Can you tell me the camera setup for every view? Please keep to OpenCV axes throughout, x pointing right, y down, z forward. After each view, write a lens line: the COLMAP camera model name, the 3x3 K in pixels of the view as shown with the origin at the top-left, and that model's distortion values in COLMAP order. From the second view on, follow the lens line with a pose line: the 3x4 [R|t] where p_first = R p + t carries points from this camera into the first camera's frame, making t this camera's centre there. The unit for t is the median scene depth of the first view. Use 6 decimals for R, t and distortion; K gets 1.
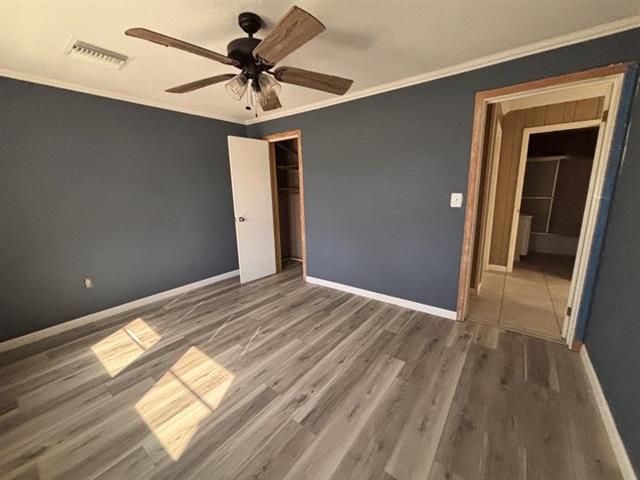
lens RADIAL K [[257.4, 0, 319.4], [0, 257.4, 238.4], [0, 0, 1]] dist [0.013480, -0.004423]
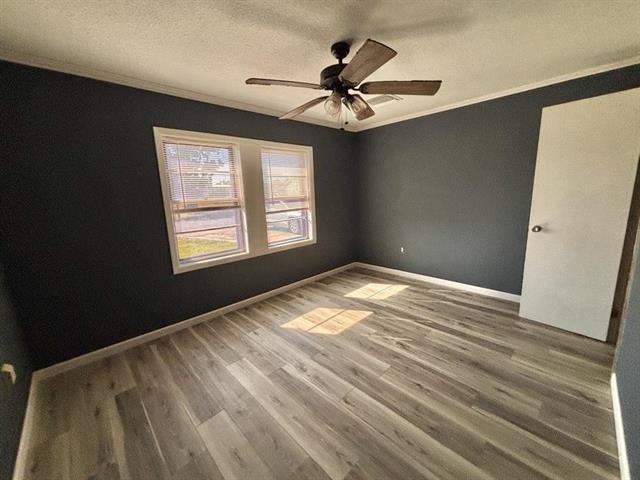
lens RADIAL K [[257.4, 0, 319.4], [0, 257.4, 238.4], [0, 0, 1]] dist [0.013480, -0.004423]
pose [[-0.136646, 0.210021, -0.968101, 0.687335], [-0.153542, 0.960967, 0.230146, -0.182913], [0.978649, 0.180092, -0.099065, 0.774270]]
